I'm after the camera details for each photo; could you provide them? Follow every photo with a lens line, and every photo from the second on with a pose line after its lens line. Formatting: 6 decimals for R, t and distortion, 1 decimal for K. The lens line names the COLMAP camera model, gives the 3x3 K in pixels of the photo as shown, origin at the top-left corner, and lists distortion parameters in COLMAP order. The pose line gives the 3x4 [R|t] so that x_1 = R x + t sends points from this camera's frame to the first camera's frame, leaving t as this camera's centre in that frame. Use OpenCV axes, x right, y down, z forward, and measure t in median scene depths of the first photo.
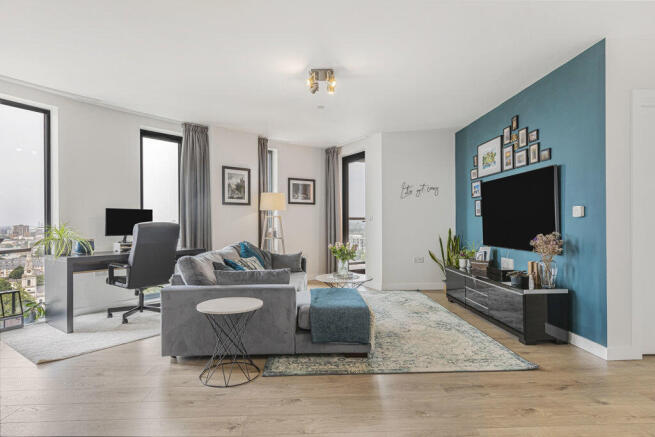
lens RADIAL K [[365.3, 0, 327.5], [0, 365.3, 218.6], [0, 0, 1]] dist [0.016708, 0.000527]
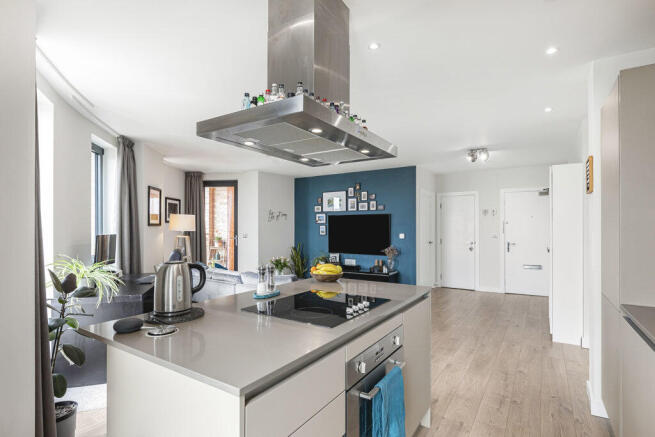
lens RADIAL K [[338.4, 0, 327.8], [0, 338.4, 228.5], [0, 0, 1]] dist [-0.005366, -0.000149]
pose [[0.580383, 0.001246, 0.814342, -0.943335], [-0.013414, 0.999878, 0.008030, -0.057055], [-0.814233, -0.015584, 0.580329, 0.119386]]
